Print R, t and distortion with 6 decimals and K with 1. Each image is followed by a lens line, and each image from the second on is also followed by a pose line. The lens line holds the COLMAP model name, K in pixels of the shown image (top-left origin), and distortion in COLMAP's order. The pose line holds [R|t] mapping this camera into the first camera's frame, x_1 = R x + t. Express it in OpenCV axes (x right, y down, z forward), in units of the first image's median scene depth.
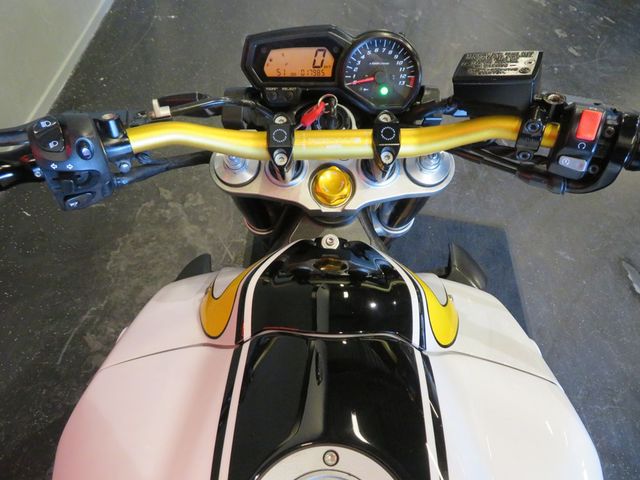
lens RADIAL K [[457.8, 0, 323.7], [0, 457.8, 241.2], [0, 0, 1]] dist [-0.004191, 0.000069]
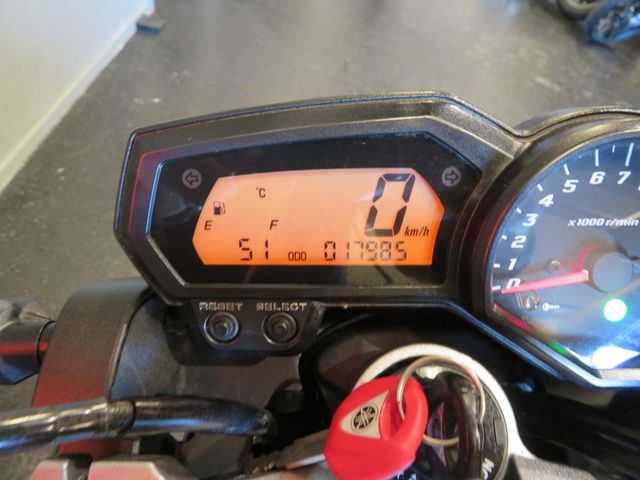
lens RADIAL K [[457.8, 0, 323.7], [0, 457.8, 241.2], [0, 0, 1]] dist [-0.004191, 0.000069]
pose [[0.999979, -0.002022, 0.006156, -0.051997], [0.002997, 0.986658, -0.162778, -0.330634], [-0.005745, 0.162793, 0.986644, 0.723866]]
